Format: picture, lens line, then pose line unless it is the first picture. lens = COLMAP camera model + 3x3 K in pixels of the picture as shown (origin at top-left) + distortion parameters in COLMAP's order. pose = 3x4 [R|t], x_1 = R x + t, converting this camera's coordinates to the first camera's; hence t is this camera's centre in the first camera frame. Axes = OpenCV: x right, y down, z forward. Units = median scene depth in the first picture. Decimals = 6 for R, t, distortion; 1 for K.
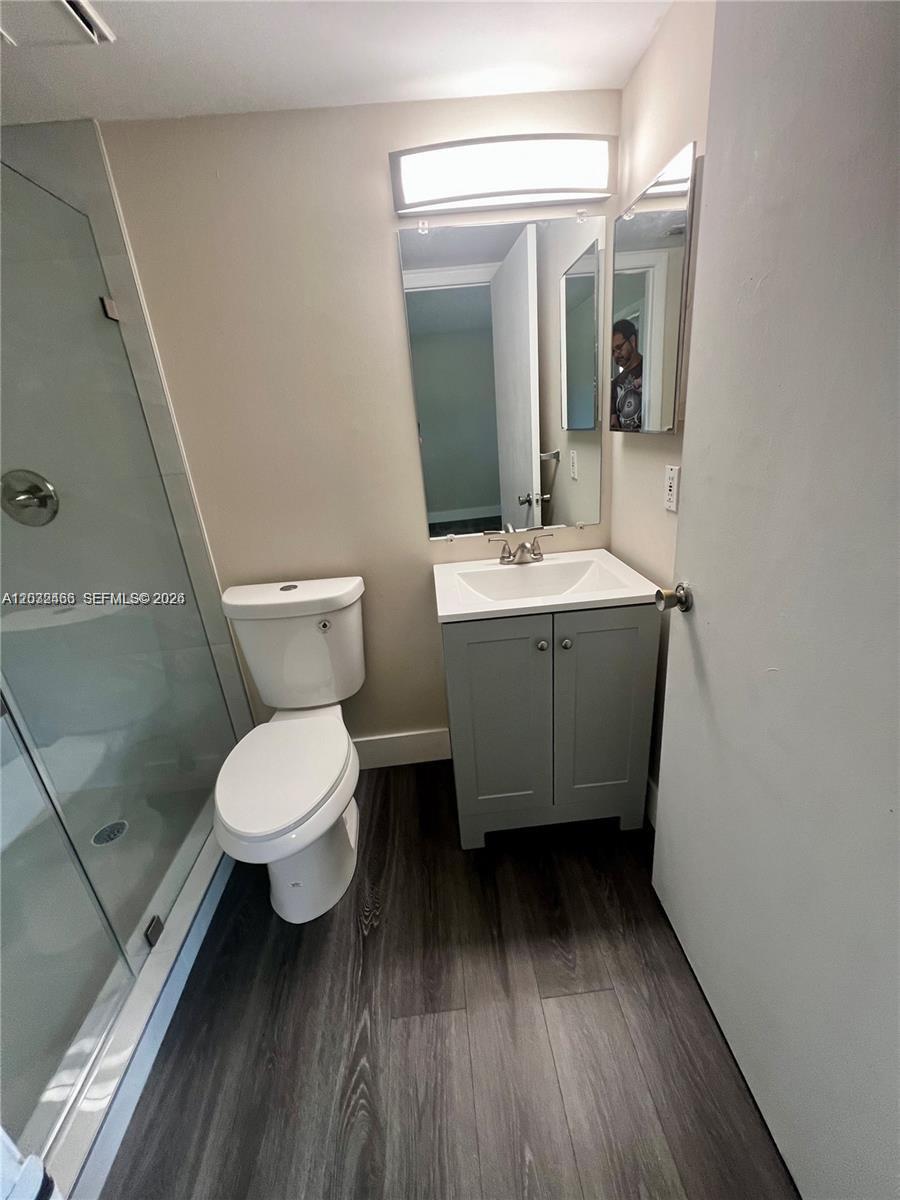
lens RADIAL K [[481.0, 0, 455.1], [0, 481.0, 597.3], [0, 0, 1]] dist [-0.001566, -0.000221]
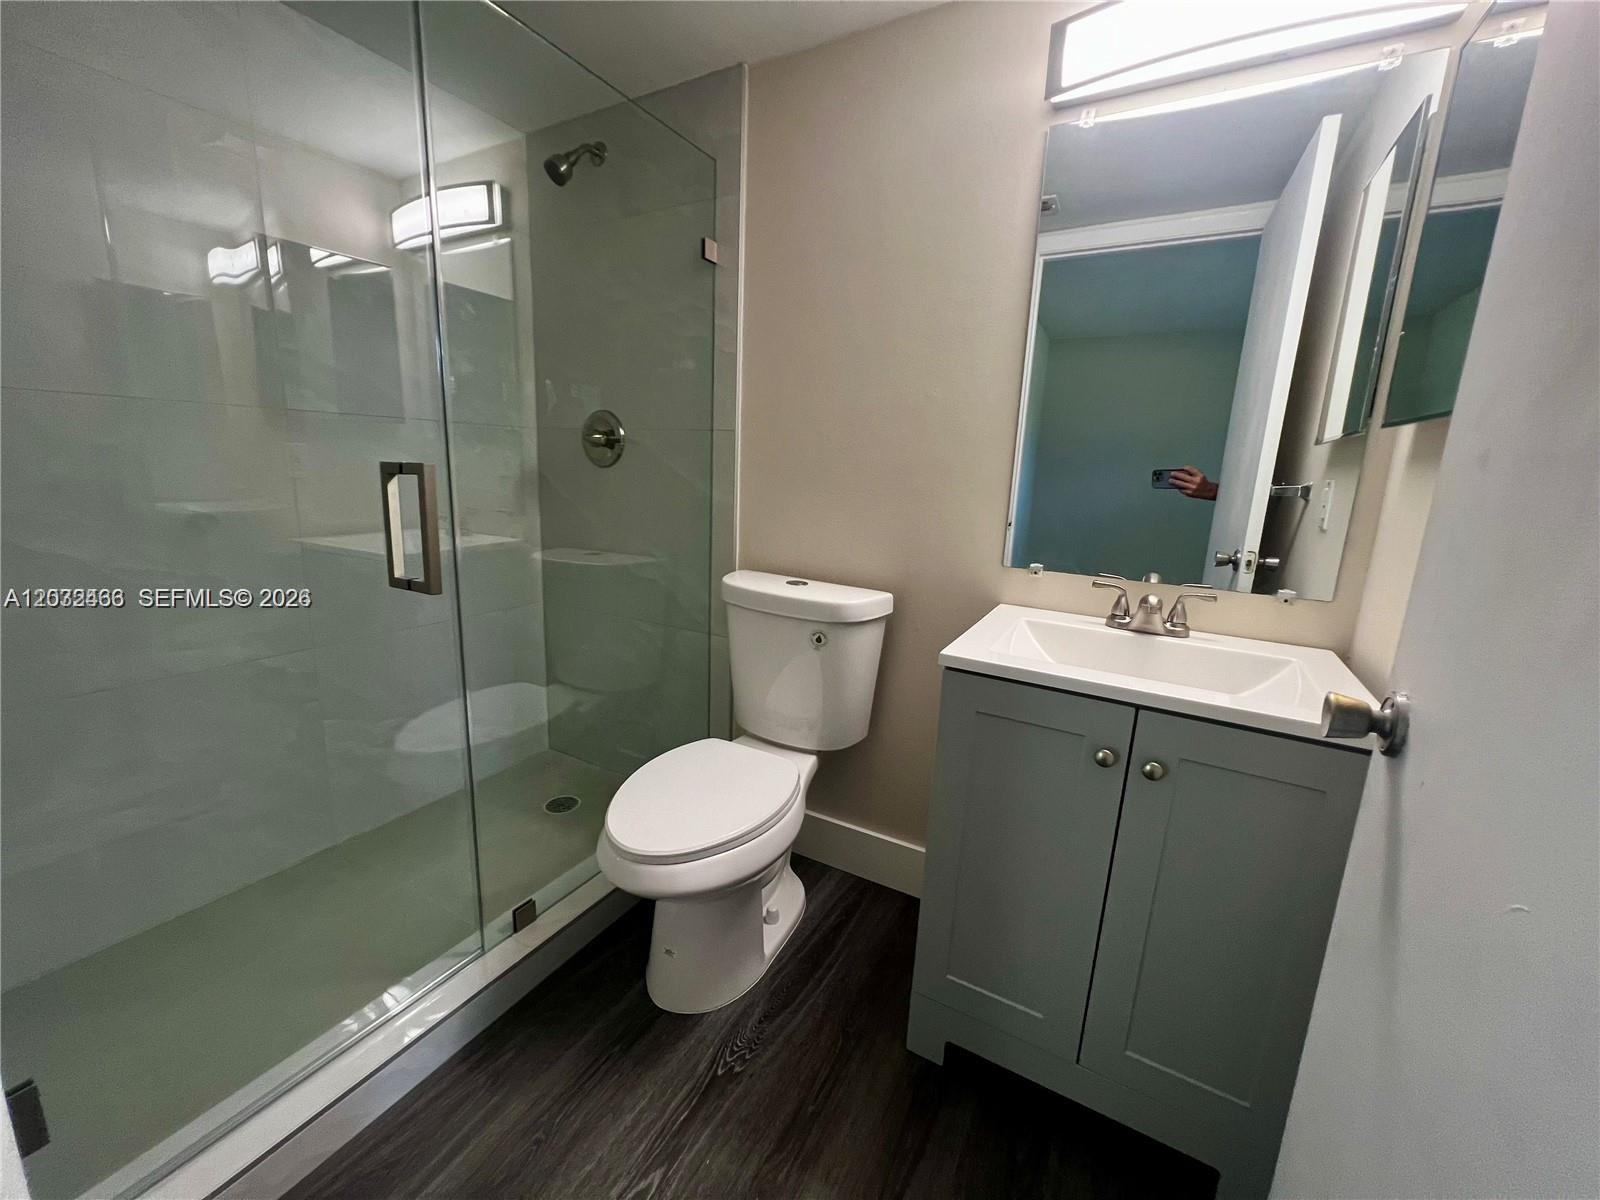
lens RADIAL K [[641.3, 0, 781.5], [0, 641.3, 587.5], [0, 0, 1]] dist [-0.001566, -0.000221]
pose [[0.825462, 0.223756, -0.518214, 0.176374], [-0.289960, 0.955774, -0.049190, 0.046536], [0.484289, 0.190866, 0.853835, 0.108343]]
